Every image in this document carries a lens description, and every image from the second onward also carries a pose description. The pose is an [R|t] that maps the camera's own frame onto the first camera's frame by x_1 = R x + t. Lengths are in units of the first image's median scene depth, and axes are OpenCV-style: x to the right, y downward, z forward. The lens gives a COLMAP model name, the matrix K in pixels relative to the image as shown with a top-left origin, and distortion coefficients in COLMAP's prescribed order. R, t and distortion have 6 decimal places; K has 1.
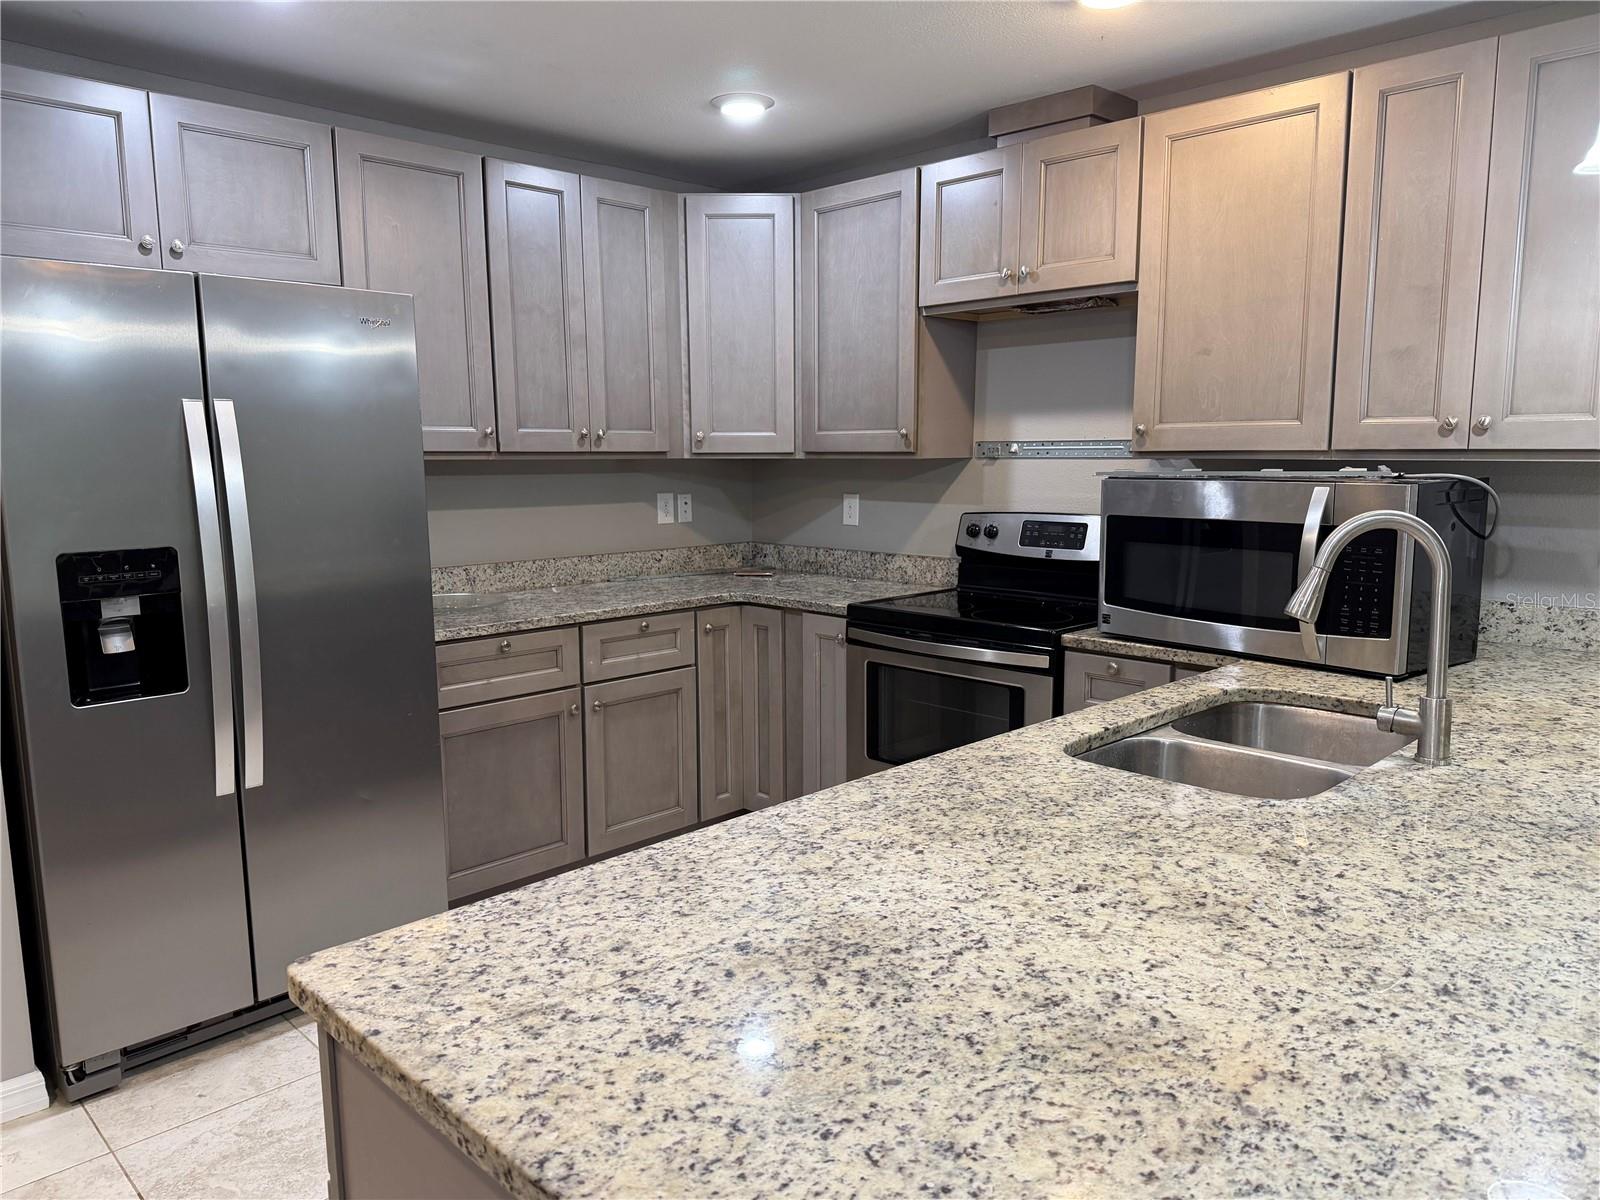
lens RADIAL K [[1114.5, 0, 817.9], [0, 1114.5, 645.2], [0, 0, 1]] dist [0.065482, -0.079968]
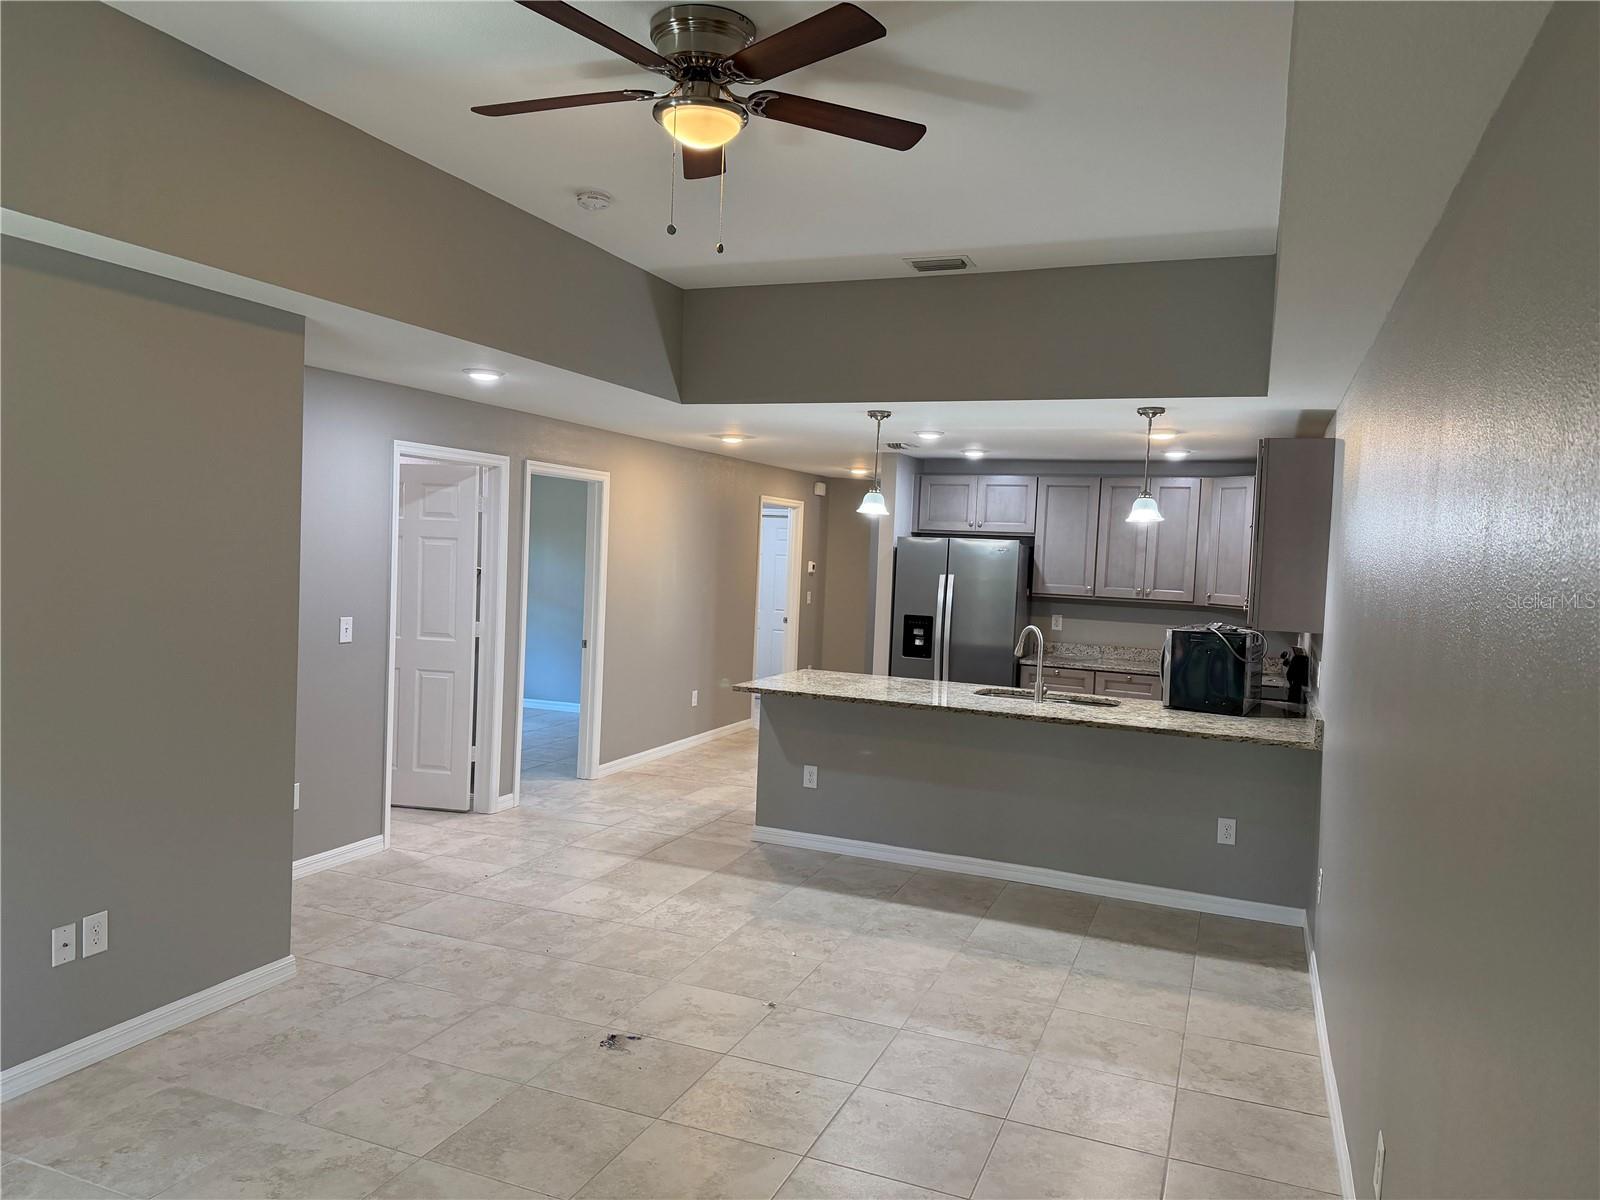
lens RADIAL K [[1114.5, 0, 796.1], [0, 1114.5, 603.0], [0, 0, 1]] dist [0.065482, -0.079968]
pose [[0.375970, 0.067039, -0.924203, 1.672081], [-0.207425, 0.978159, -0.013429, 0.003048], [0.903118, 0.196751, 0.381664, -0.469435]]
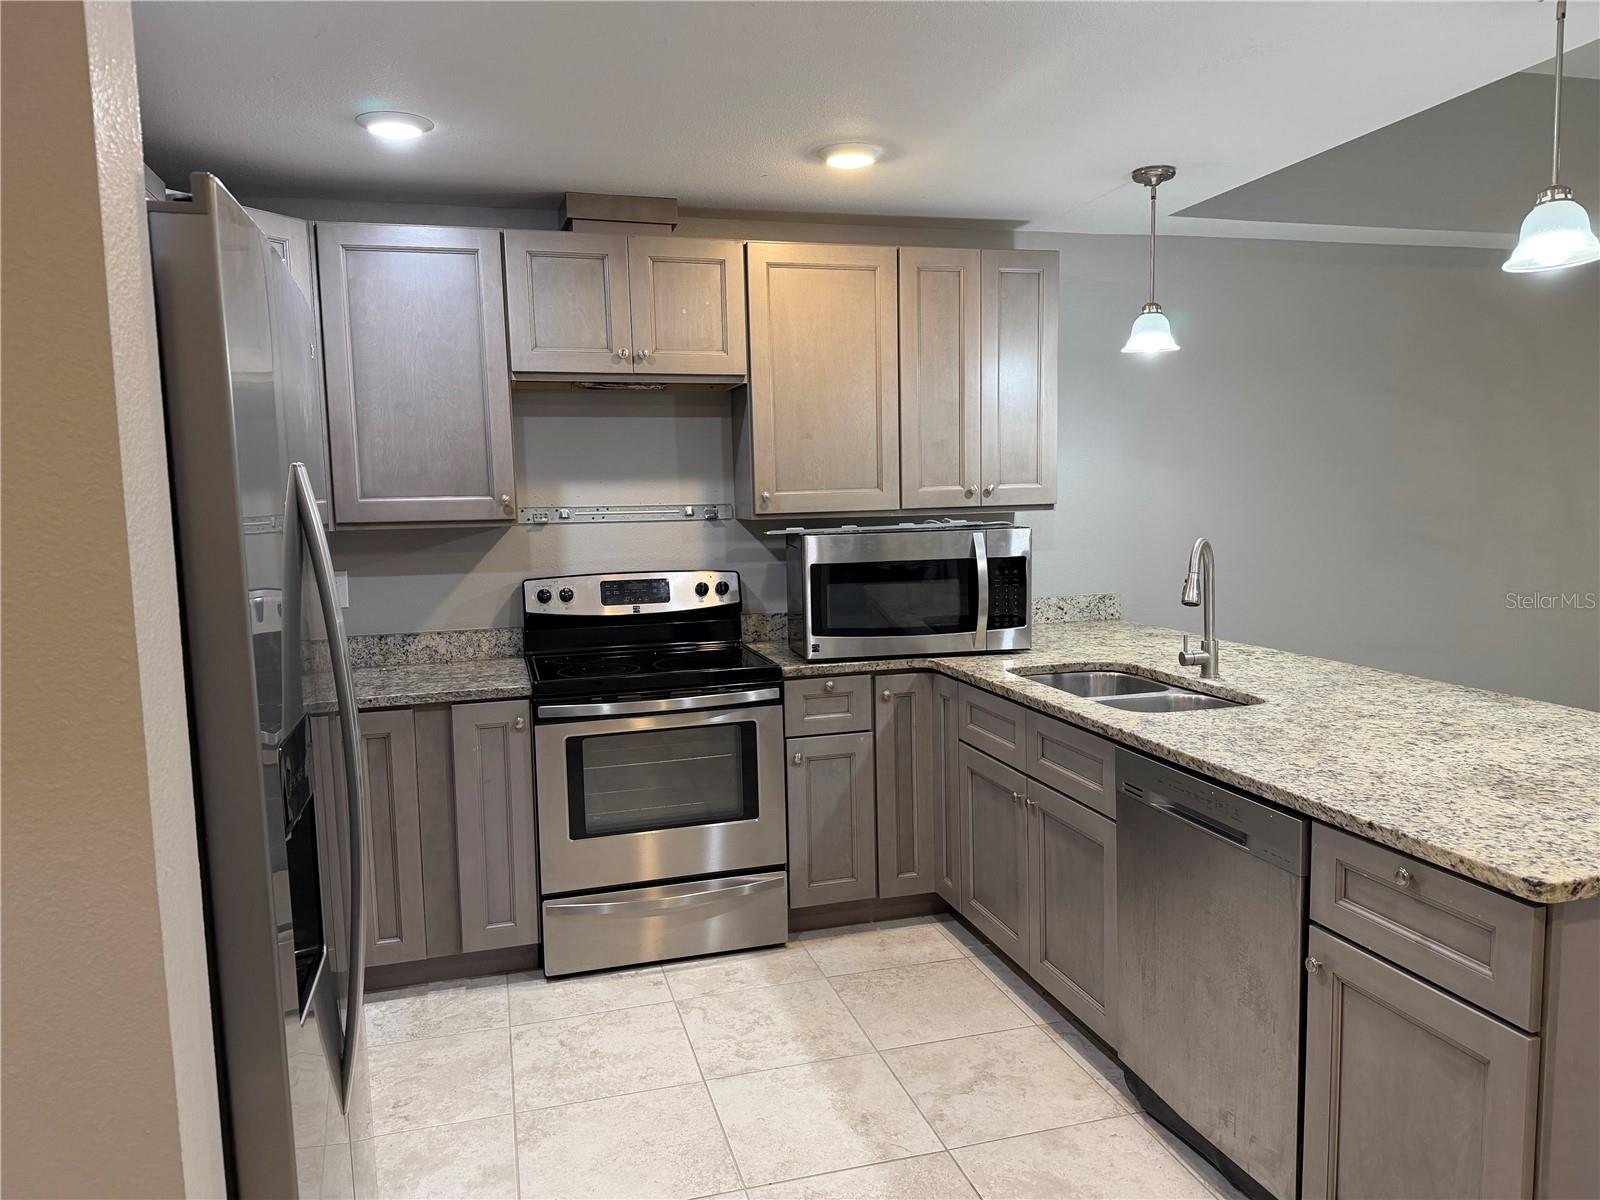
lens RADIAL K [[1114.5, 0, 815.4], [0, 1114.5, 600.6], [0, 0, 1]] dist [0.065482, -0.079968]
pose [[0.488910, -0.092200, 0.867448, -0.699668], [0.173022, 0.984892, 0.007165, -0.073878], [-0.855003, 0.146585, 0.497476, 0.346001]]
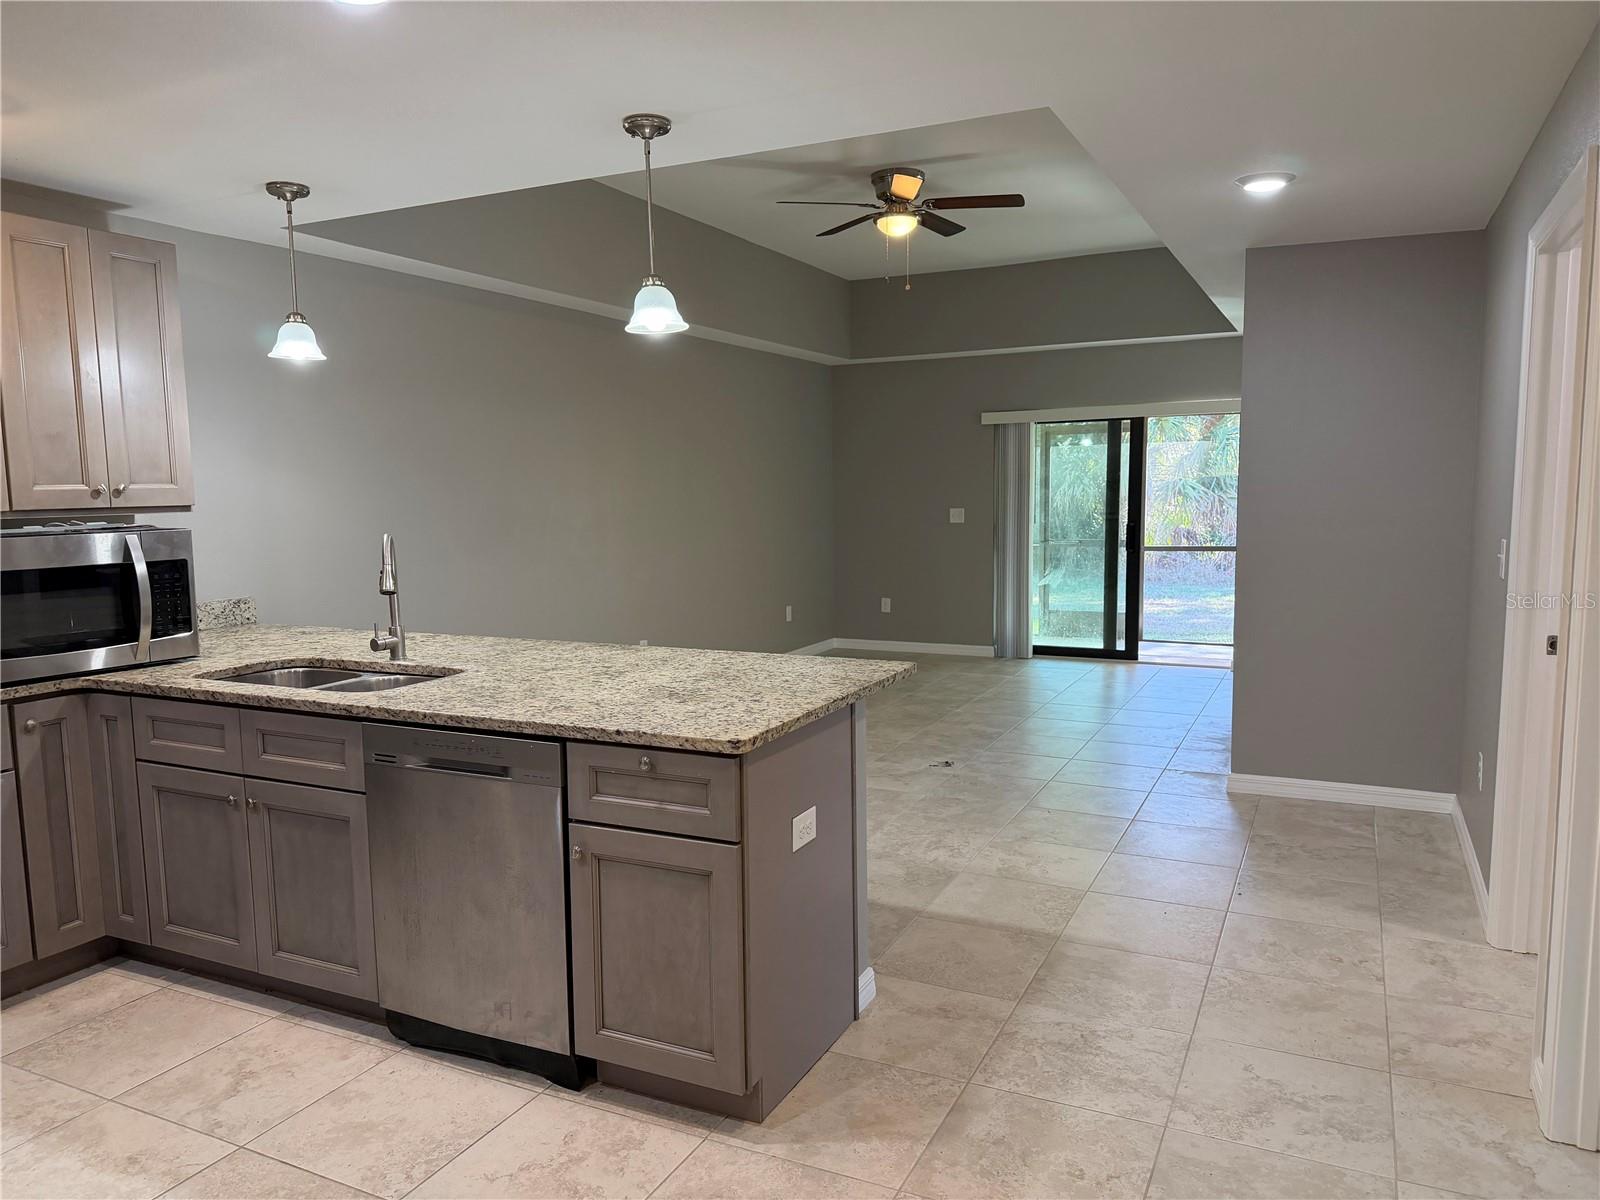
lens RADIAL K [[1114.5, 0, 807.7], [0, 1114.5, 589.5], [0, 0, 1]] dist [0.065482, -0.079968]
pose [[-0.316856, -0.081893, 0.944932, -0.834712], [0.184368, 0.971944, 0.146057, -0.092898], [-0.930382, 0.220494, -0.292868, 0.483073]]
